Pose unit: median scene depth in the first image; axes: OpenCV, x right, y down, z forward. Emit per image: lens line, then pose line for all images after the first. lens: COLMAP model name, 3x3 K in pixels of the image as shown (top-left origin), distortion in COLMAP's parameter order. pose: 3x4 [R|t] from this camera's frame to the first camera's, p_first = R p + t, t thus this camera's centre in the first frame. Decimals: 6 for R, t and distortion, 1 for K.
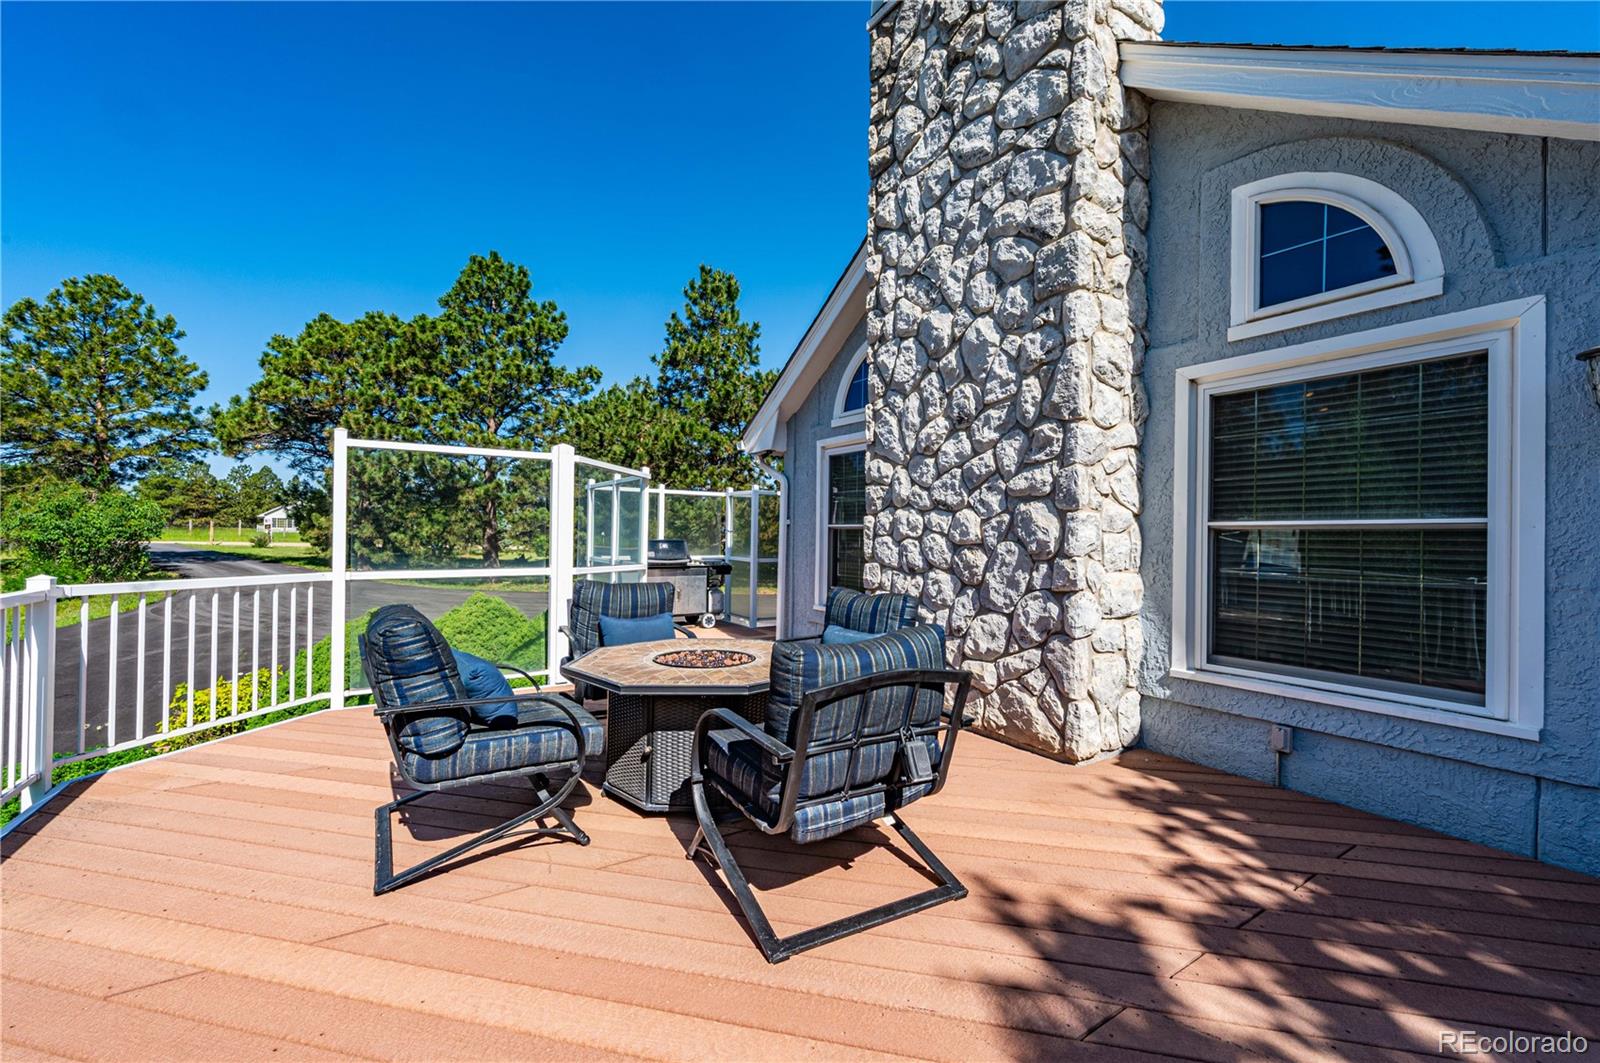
lens RADIAL K [[644.3, 0, 788.3], [0, 644.3, 530.3], [0, 0, 1]] dist [-0.001291, -0.000307]
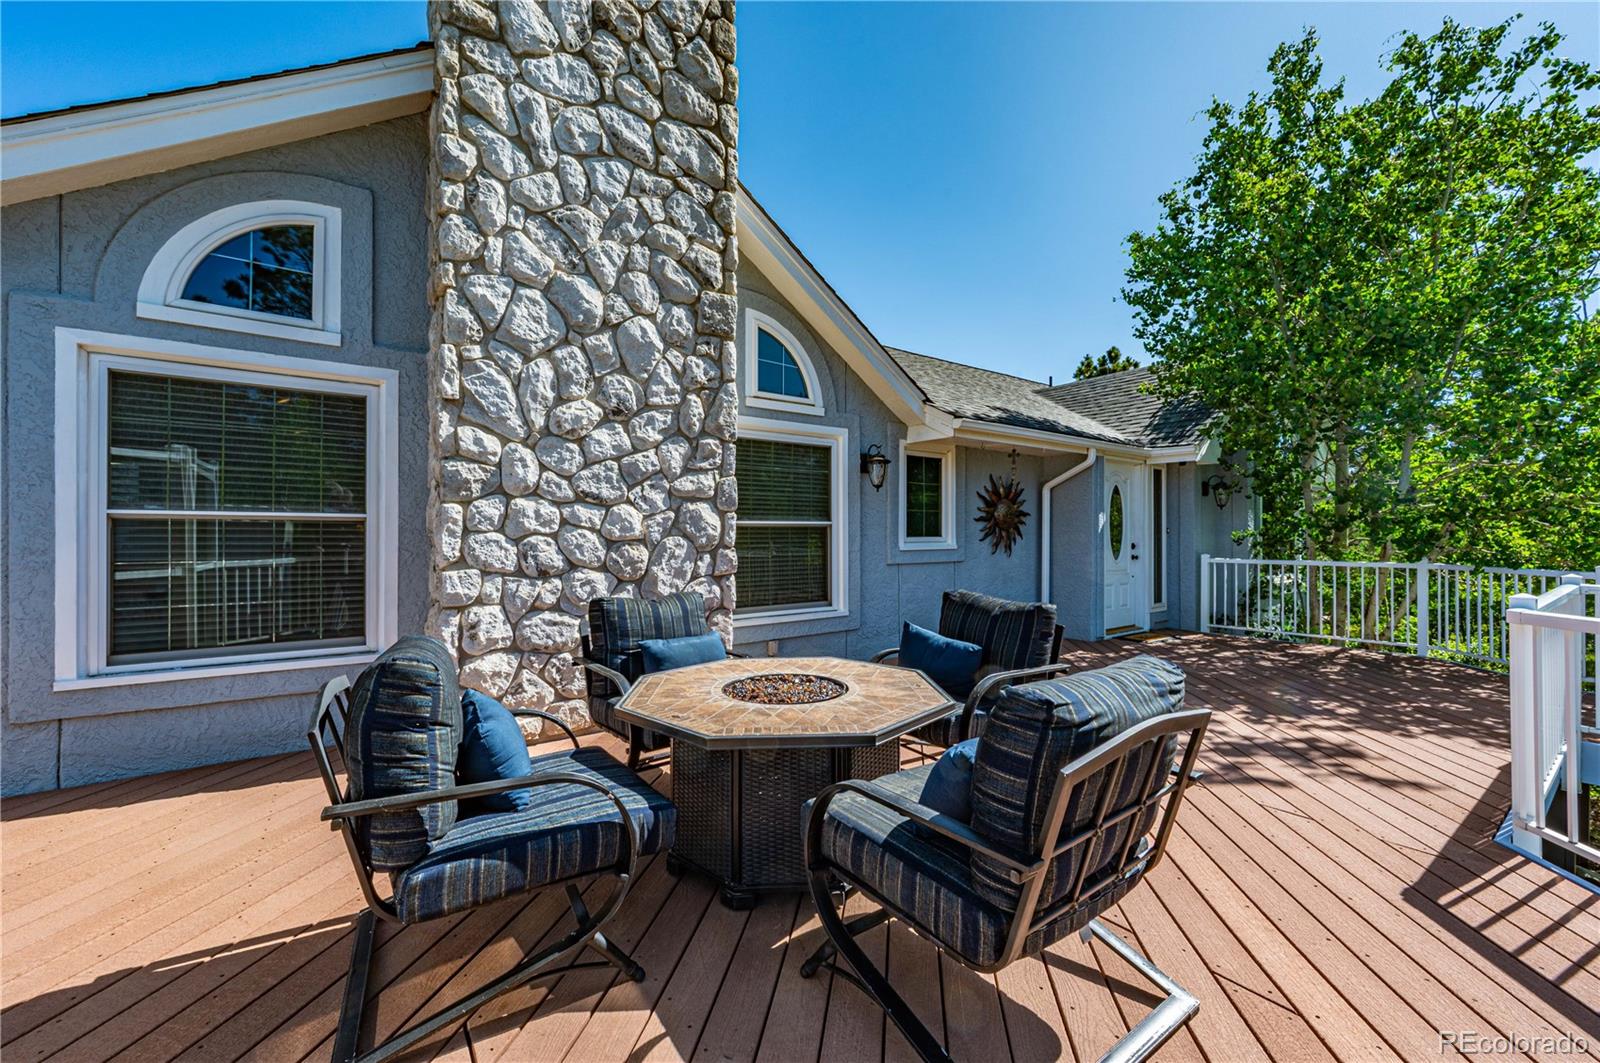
lens RADIAL K [[644.3, 0, 788.1], [0, 644.3, 533.3], [0, 0, 1]] dist [-0.001291, -0.000307]
pose [[-0.057969, -0.010993, 0.998258, -0.728142], [-0.010058, 0.999895, 0.010427, -0.001147], [-0.998268, -0.009436, -0.058074, 0.815700]]
